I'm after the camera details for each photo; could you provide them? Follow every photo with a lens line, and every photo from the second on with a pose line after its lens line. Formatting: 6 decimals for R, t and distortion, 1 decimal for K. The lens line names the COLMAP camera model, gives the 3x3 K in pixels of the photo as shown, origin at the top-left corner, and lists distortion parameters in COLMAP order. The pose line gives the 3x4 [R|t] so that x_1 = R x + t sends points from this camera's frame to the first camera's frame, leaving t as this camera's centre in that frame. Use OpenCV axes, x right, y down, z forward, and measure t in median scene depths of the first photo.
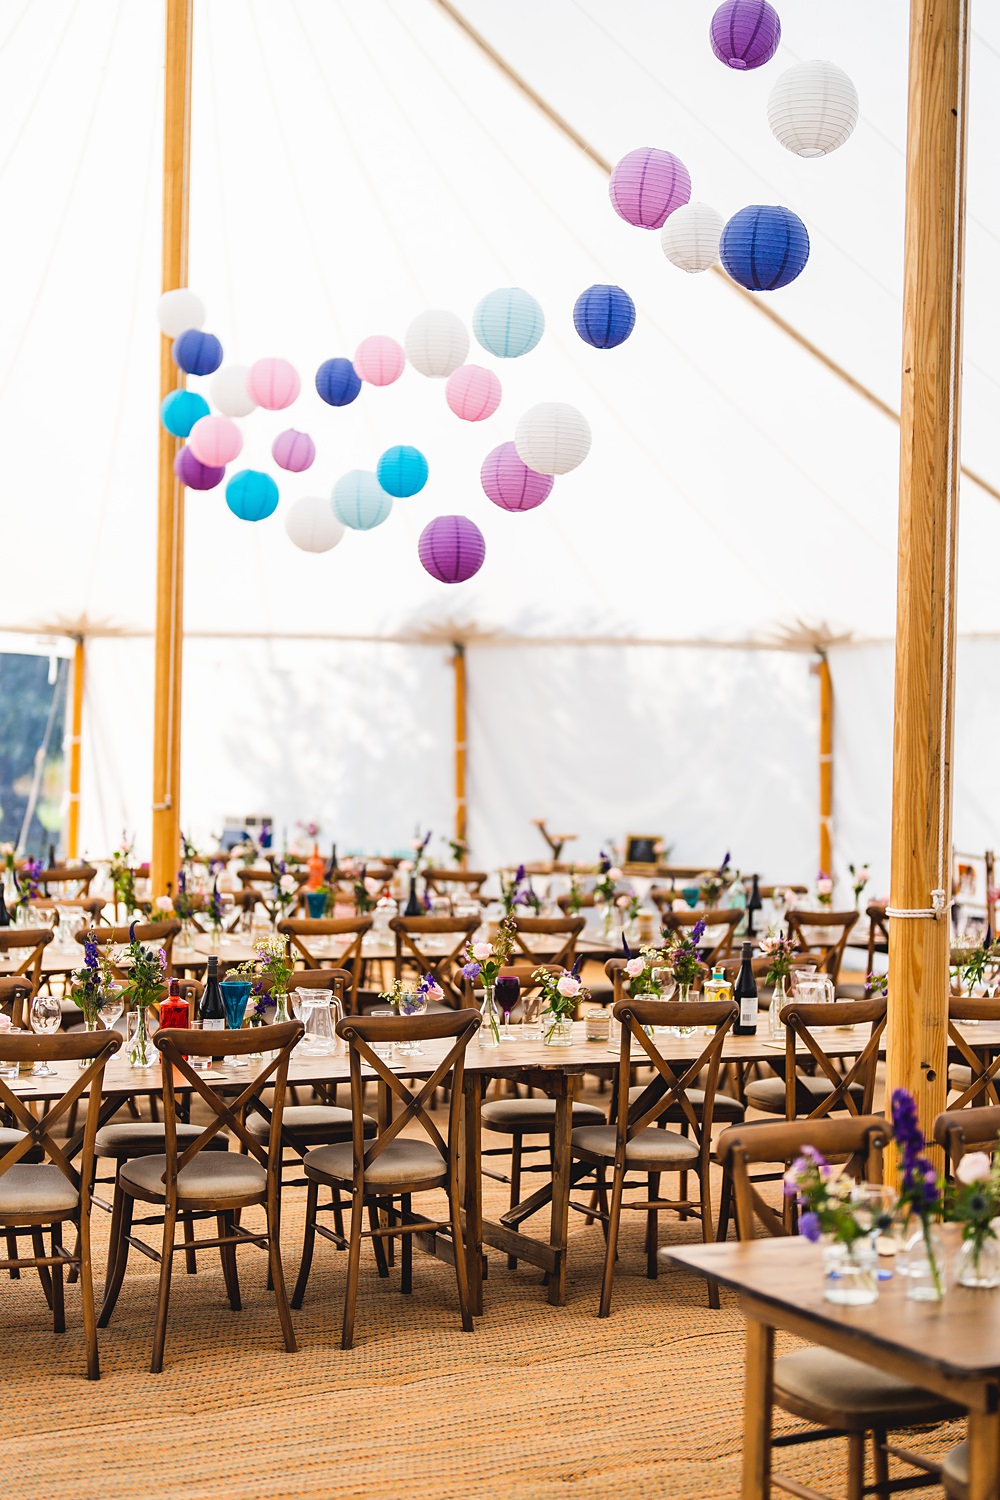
lens RADIAL K [[2102.6, 0, 500.6], [0, 2102.6, 751.5], [0, 0, 1]] dist [-0.024603, 0.000000]
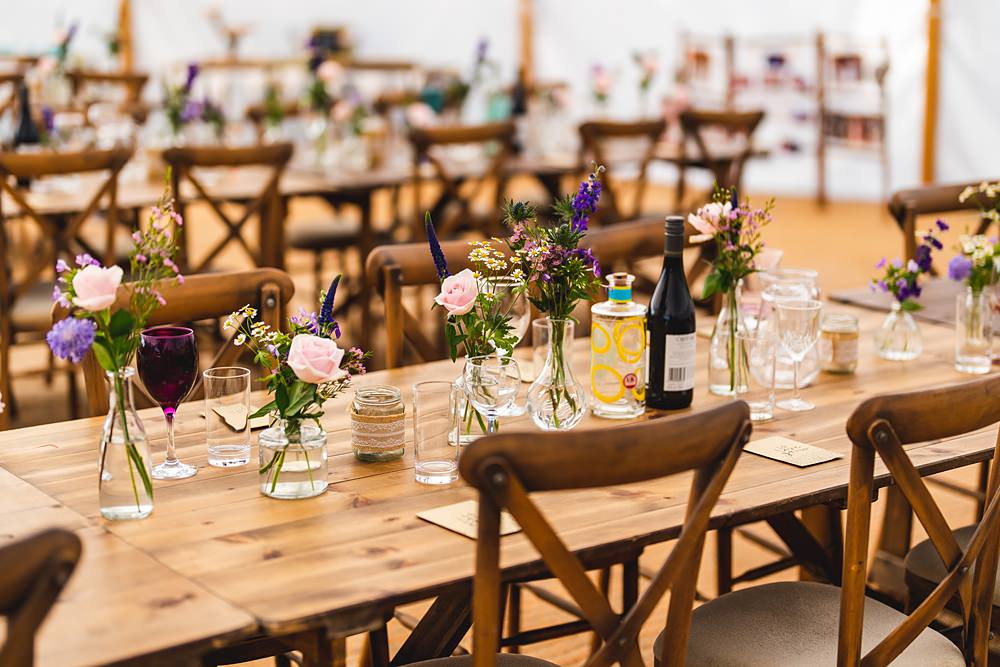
lens RADIAL K [[1401.8, 0, 503.0], [0, 1401.8, 333.0], [0, 0, 1]] dist [-0.024603, 0.000000]
pose [[0.975665, -0.064714, 0.209497, 0.007808], [0.010784, 0.968461, 0.248933, 0.027111], [-0.218999, -0.240616, 0.945591, 0.525532]]
